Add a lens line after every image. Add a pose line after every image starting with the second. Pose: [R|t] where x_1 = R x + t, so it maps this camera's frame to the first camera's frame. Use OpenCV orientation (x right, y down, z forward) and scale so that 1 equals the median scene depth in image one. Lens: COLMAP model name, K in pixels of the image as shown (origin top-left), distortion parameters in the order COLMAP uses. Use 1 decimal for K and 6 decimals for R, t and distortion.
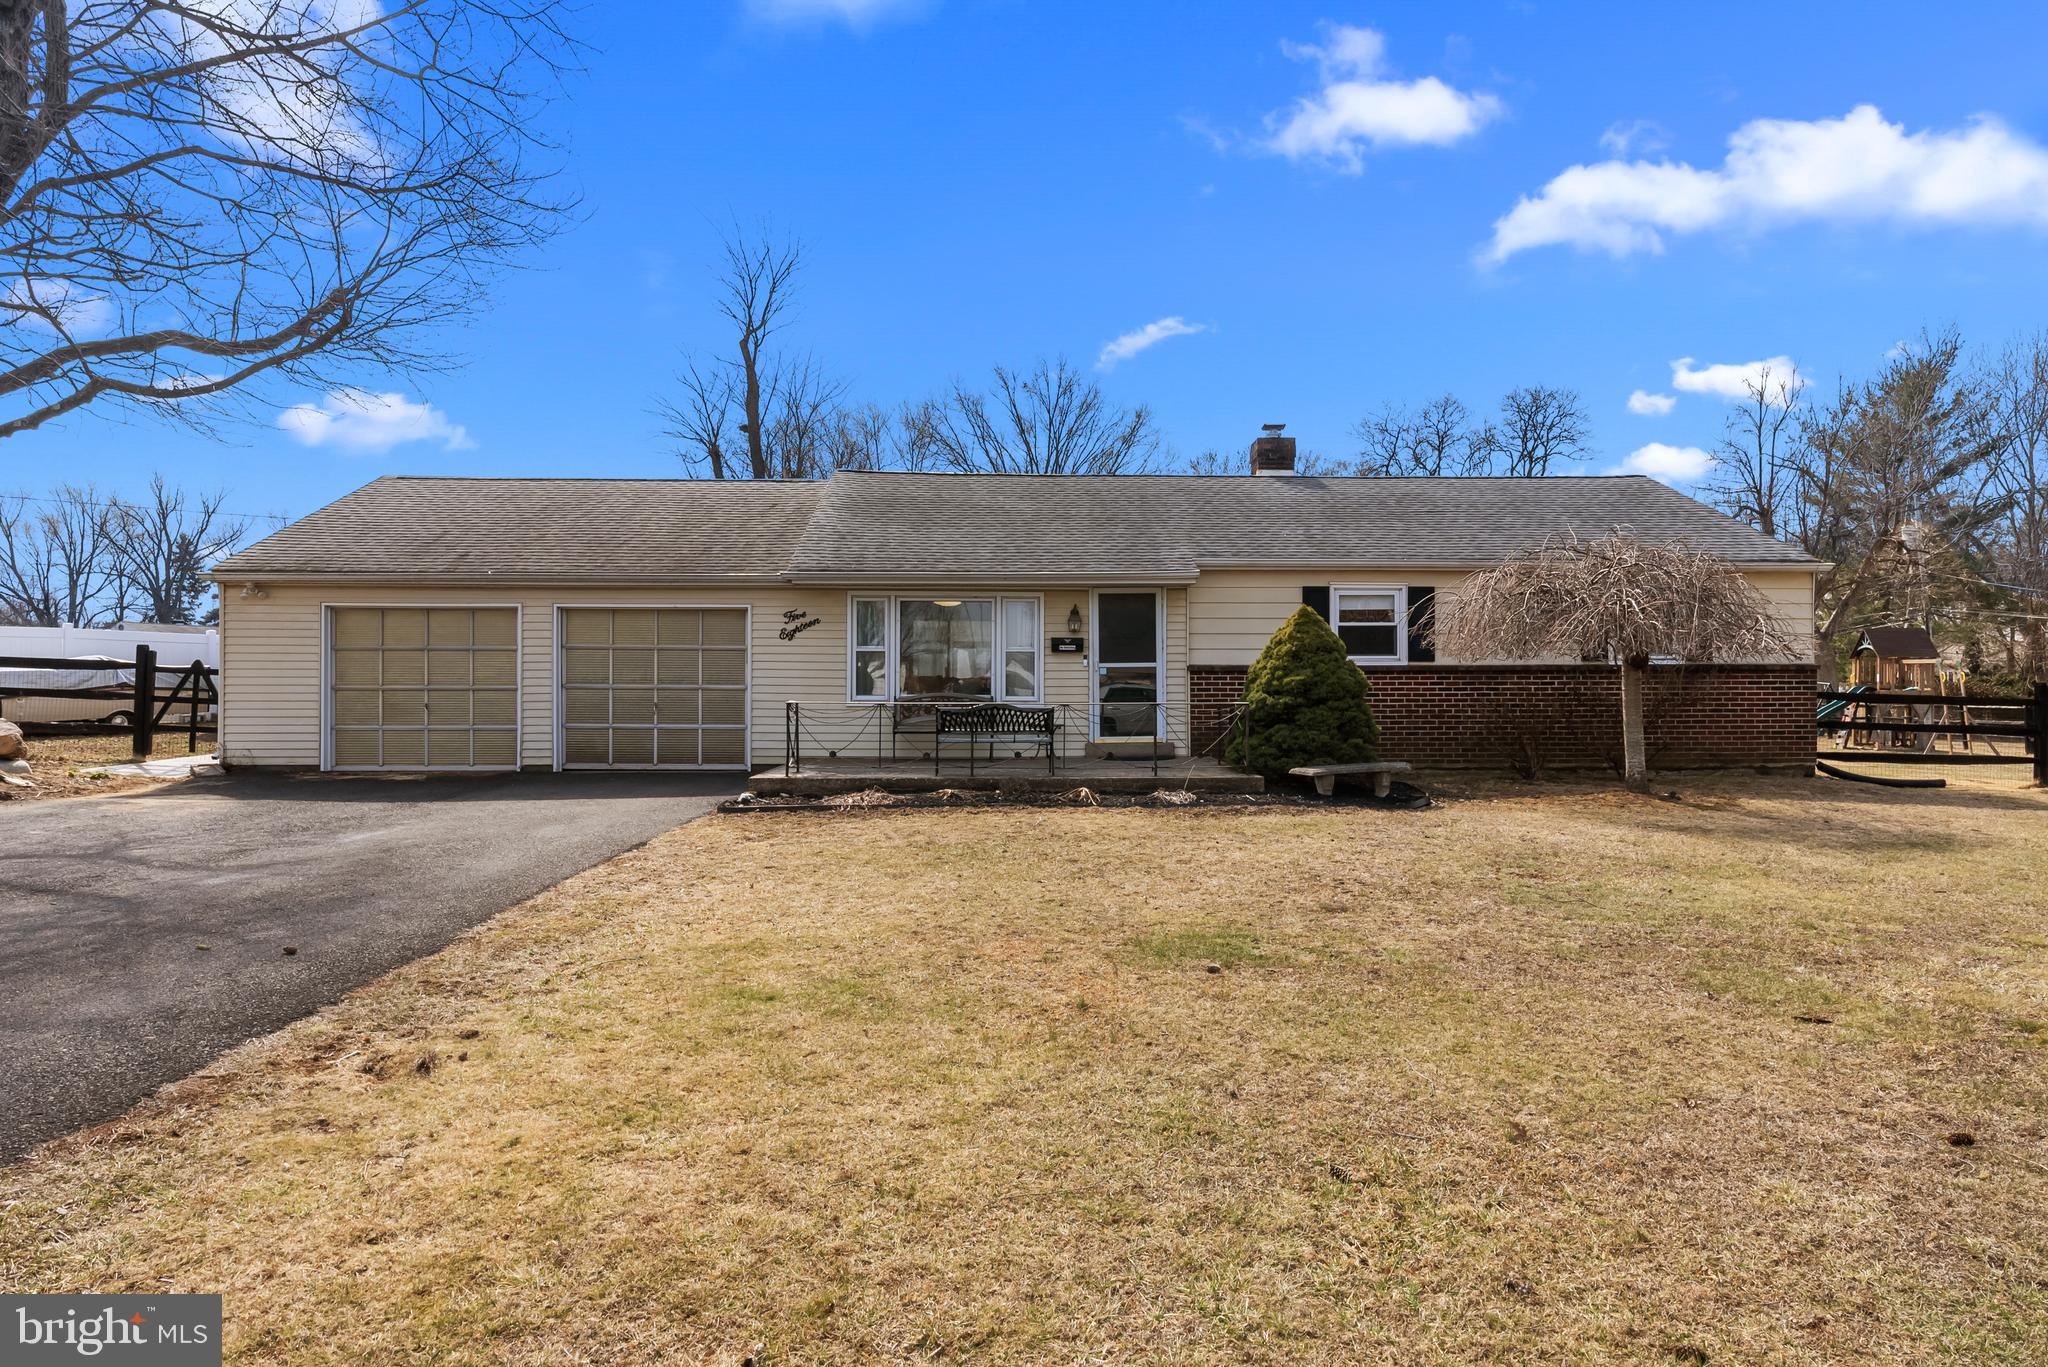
lens RADIAL K [[1230.0, 0, 1023.7], [0, 1230.0, 666.0], [0, 0, 1]] dist [-0.009231, 0.000222]
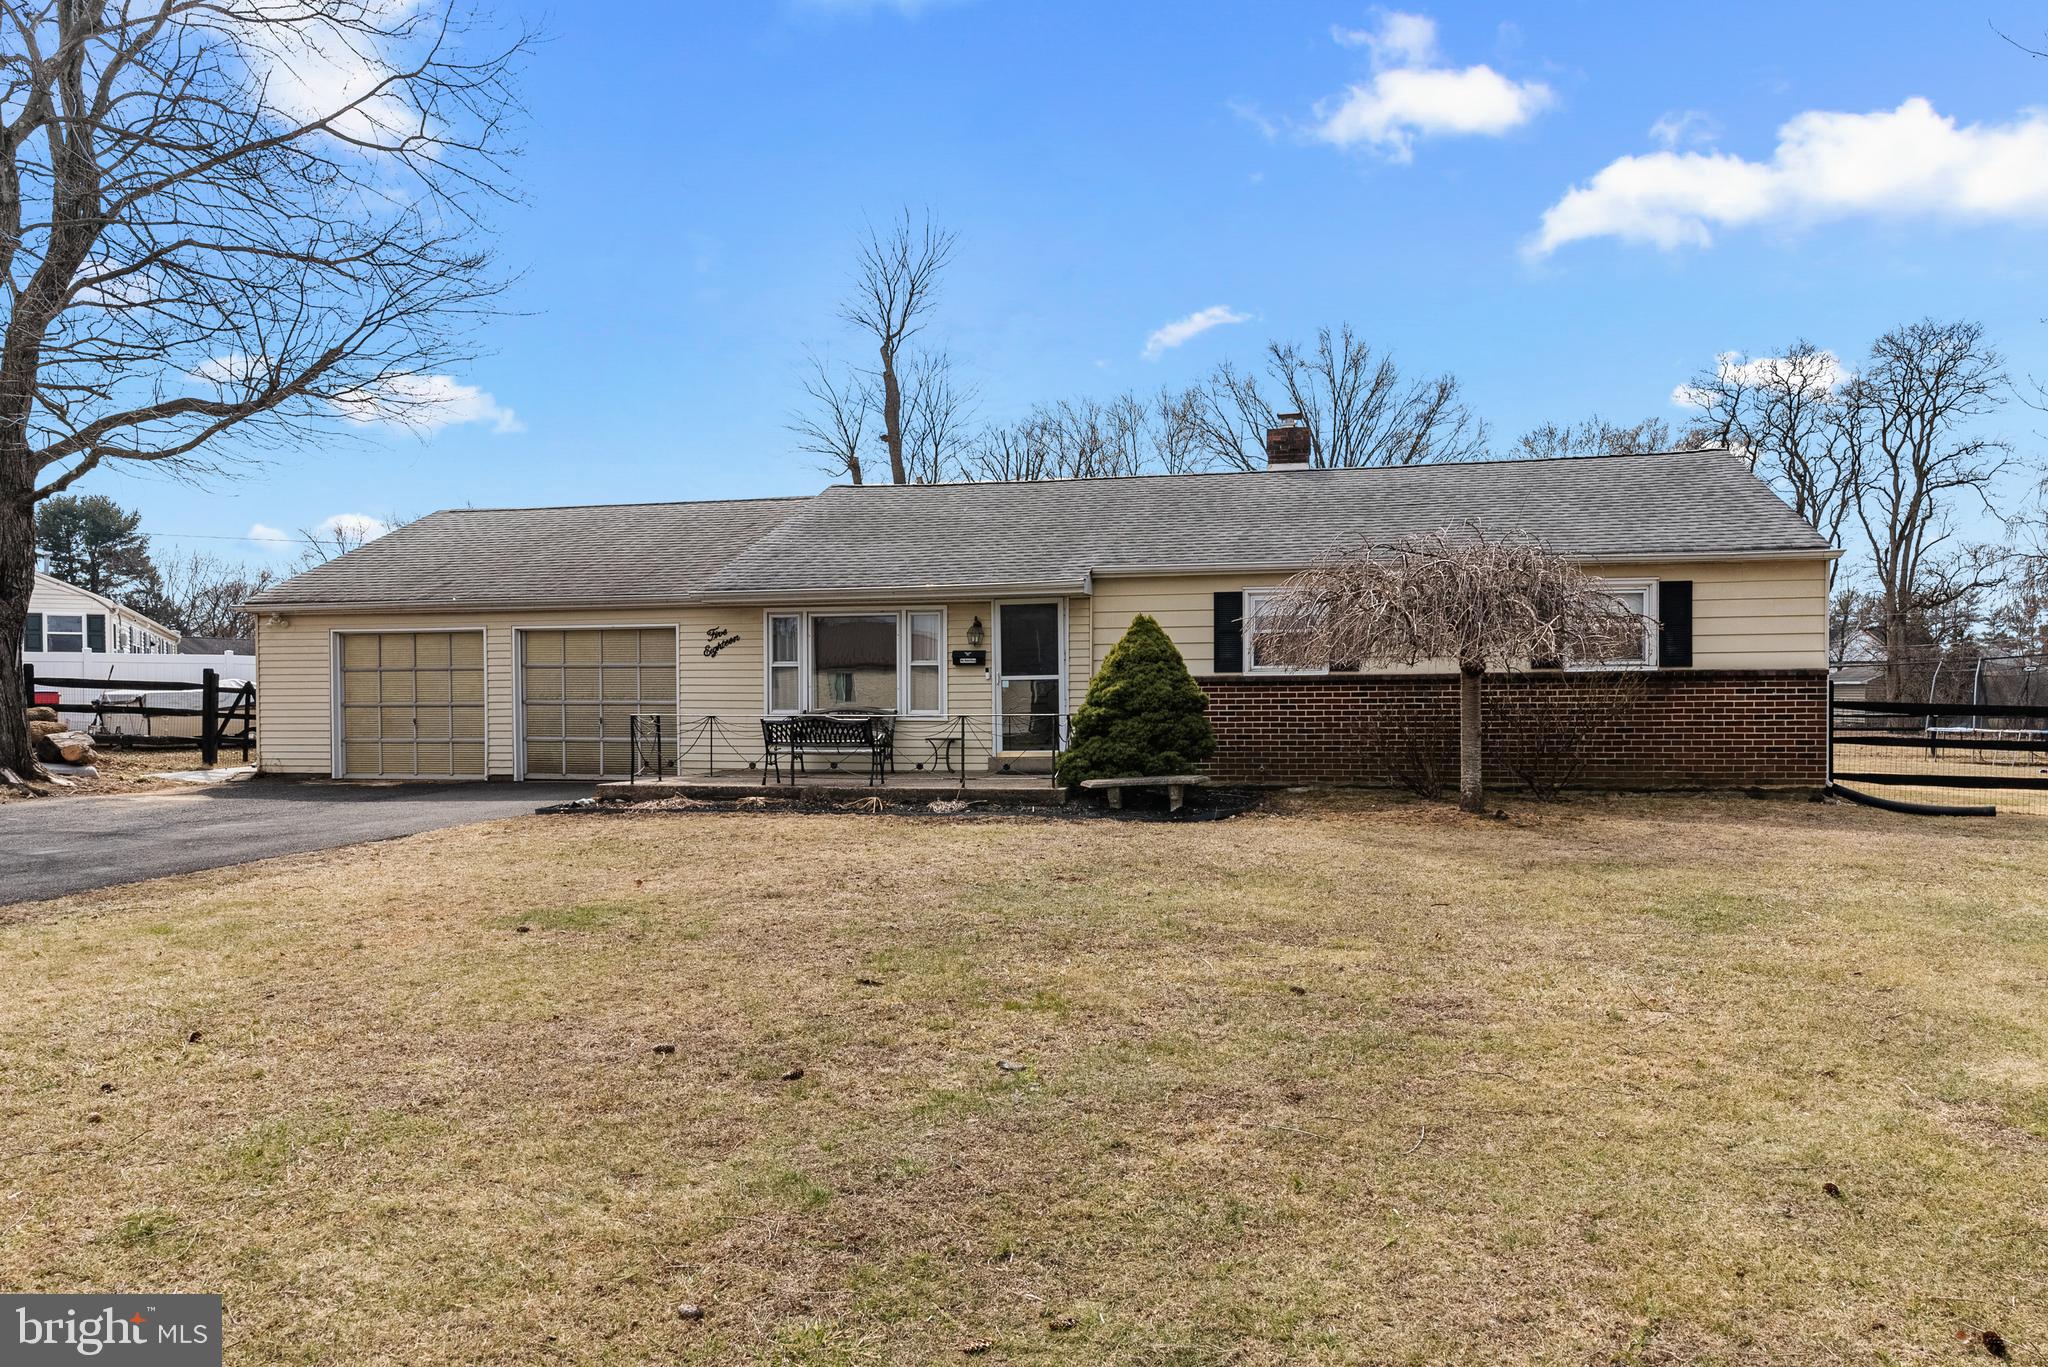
lens RADIAL K [[1379.3, 0, 1023.7], [0, 1379.3, 692.5], [0, 0, 1]] dist [0.005590, -0.001539]
pose [[0.966796, -0.007091, -0.255452, 0.361959], [0.008859, 0.999944, 0.005773, 0.004758], [0.255397, -0.007844, 0.966804, -0.063501]]
